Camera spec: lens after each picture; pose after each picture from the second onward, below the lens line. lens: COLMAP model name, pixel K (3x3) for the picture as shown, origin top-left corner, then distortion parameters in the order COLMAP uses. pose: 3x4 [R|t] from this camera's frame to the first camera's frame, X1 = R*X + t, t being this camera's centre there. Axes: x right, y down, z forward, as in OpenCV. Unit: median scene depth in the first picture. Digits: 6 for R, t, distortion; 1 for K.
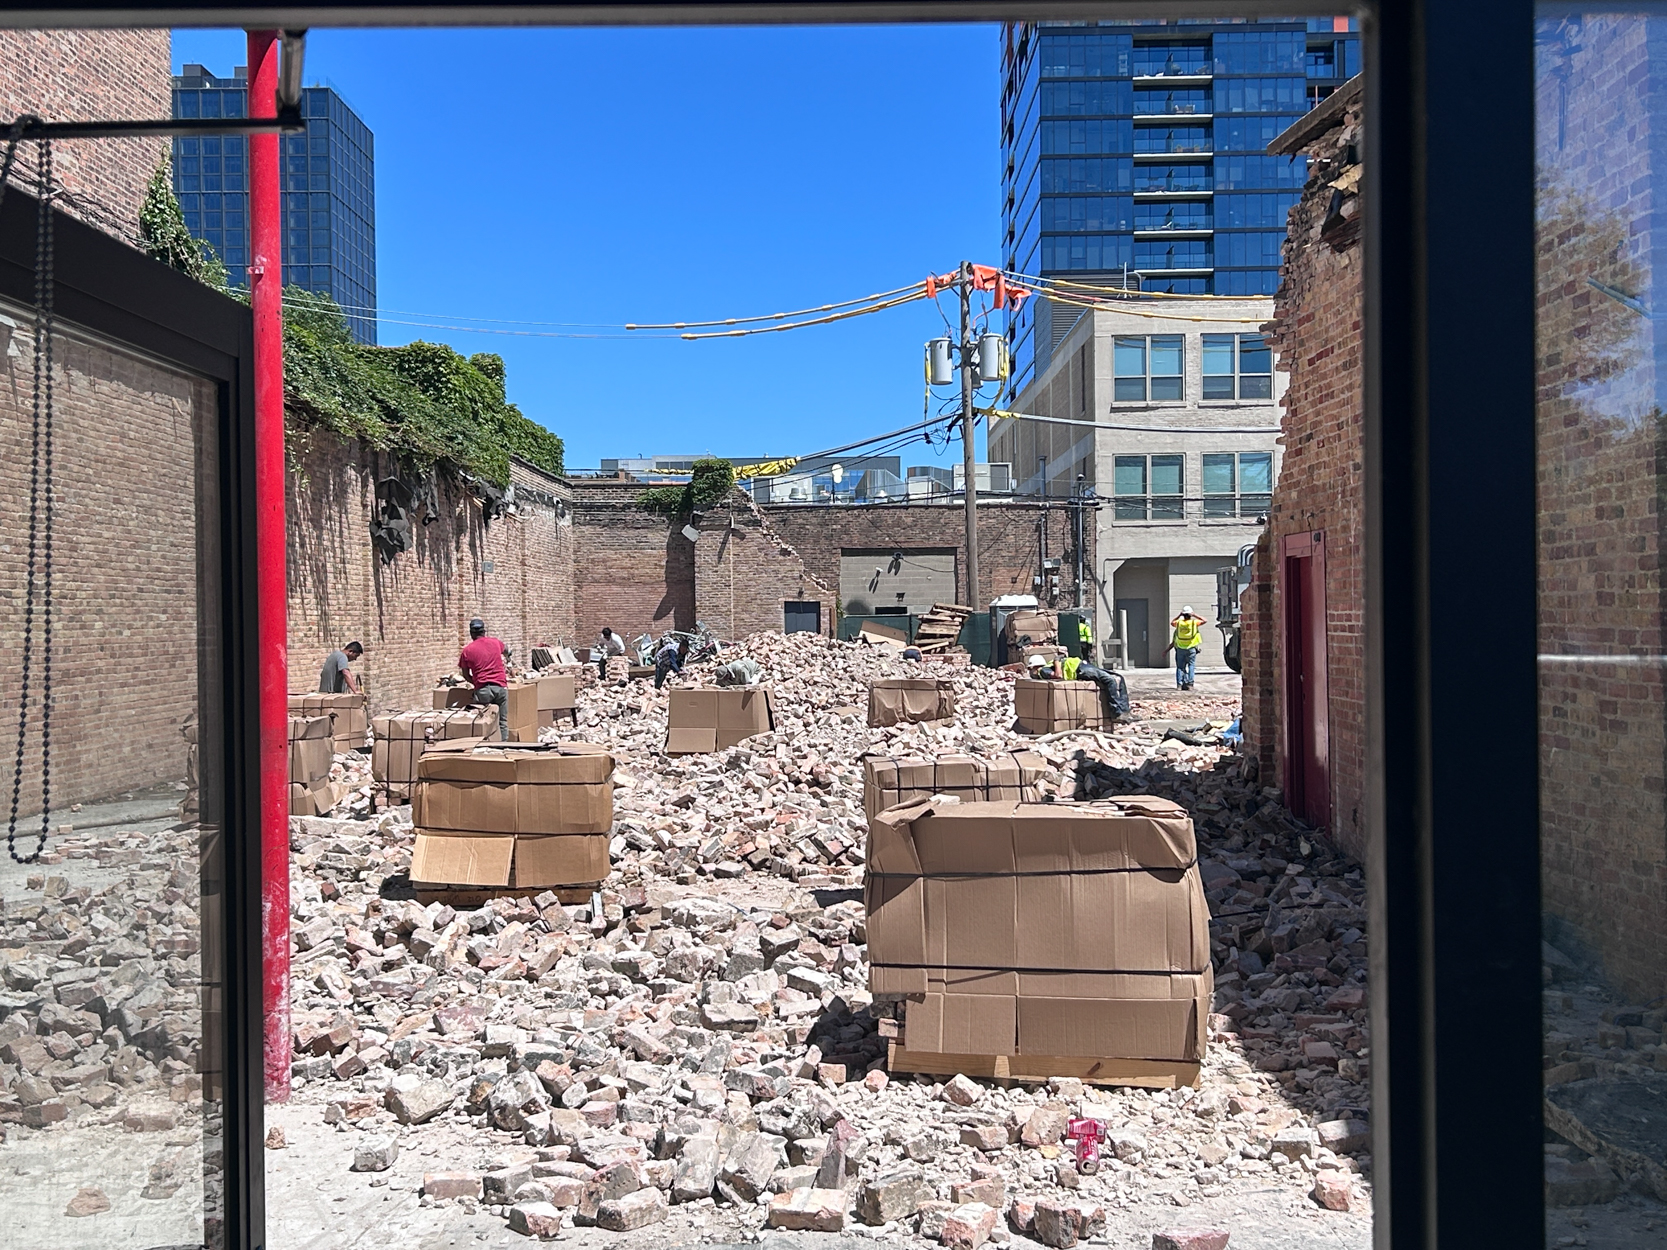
lens RADIAL K [[1988.6, 0, 831.7], [0, 1988.6, 627.8], [0, 0, 1]] dist [0.116396, 0.000000]
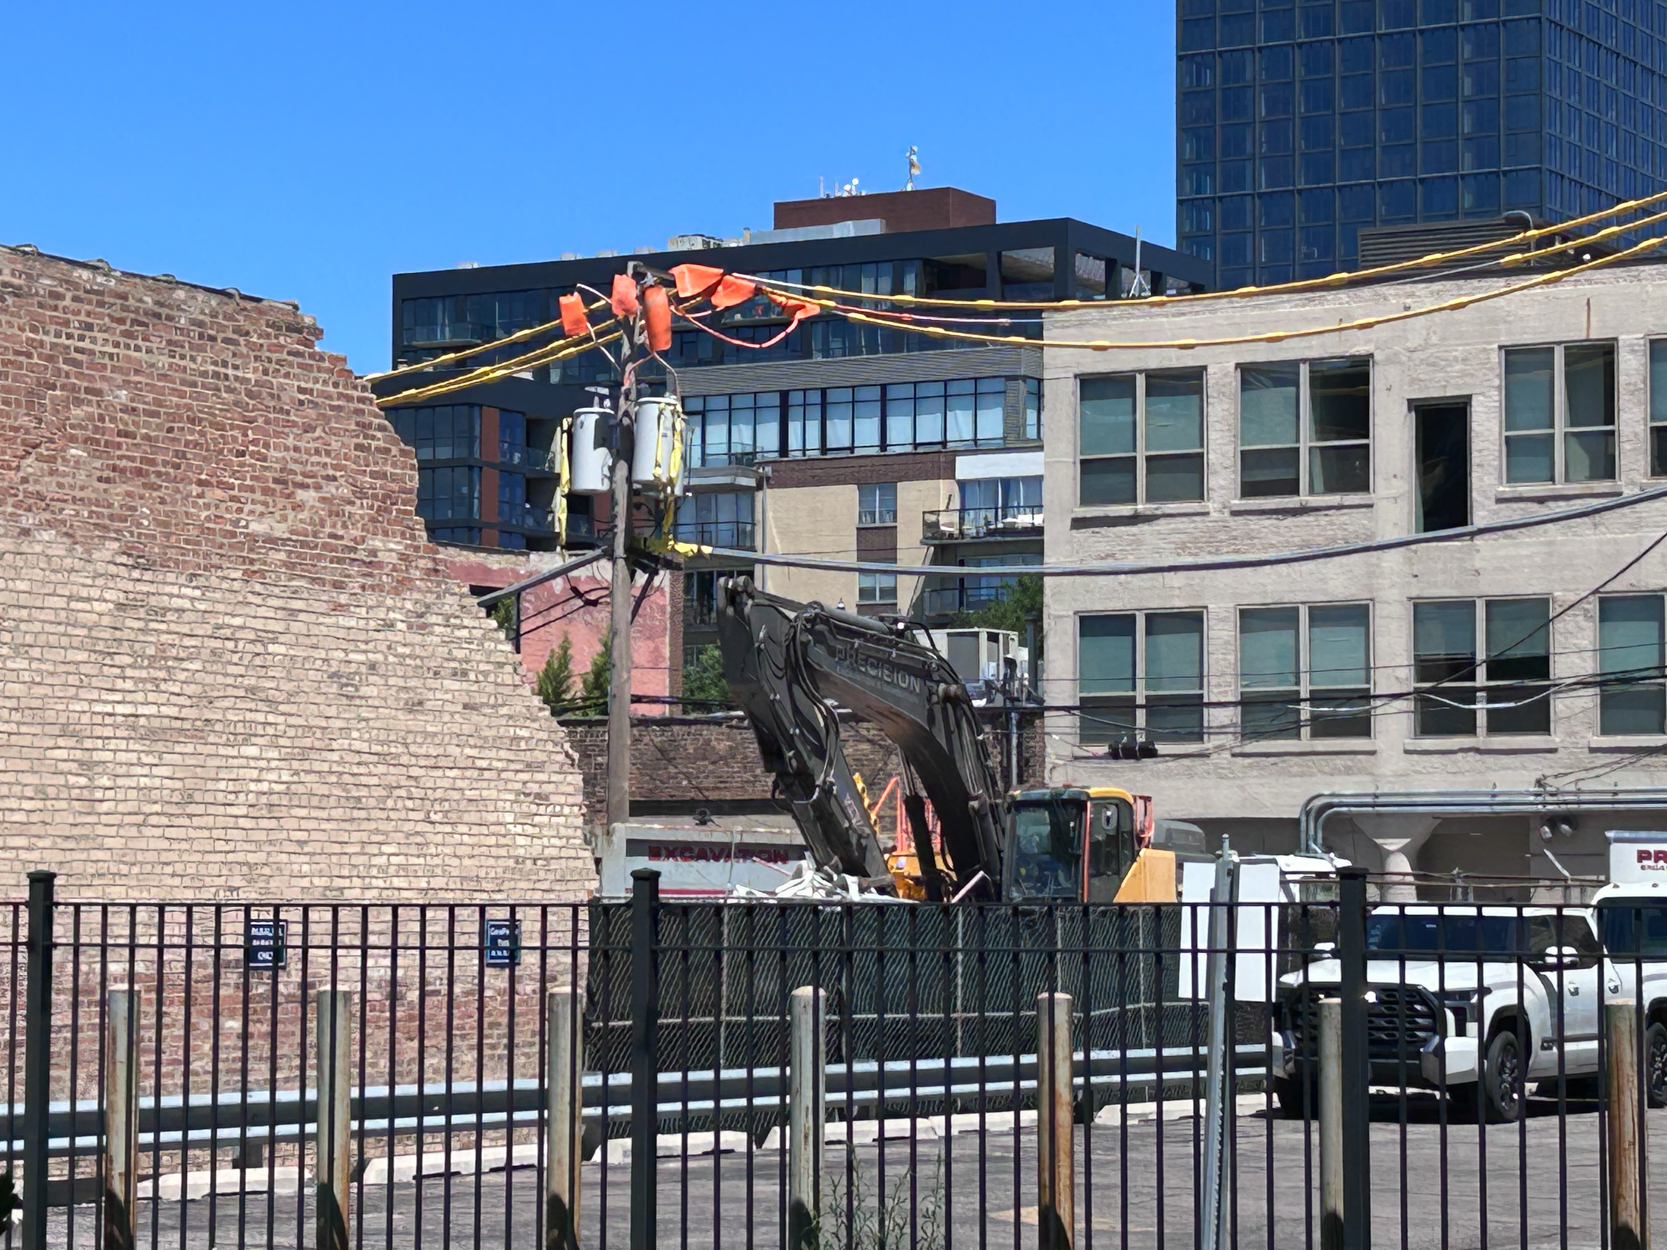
lens RADIAL K [[4403.3, 0, 833.5], [0, 4403.3, 623.4], [0, 0, 1]] dist [-0.103013, 0.000000]
pose [[0.868163, -0.019470, -0.495898, 0.632796], [-0.016359, 0.997564, -0.067806, -0.008865], [0.496010, 0.066979, 0.865730, 0.020288]]
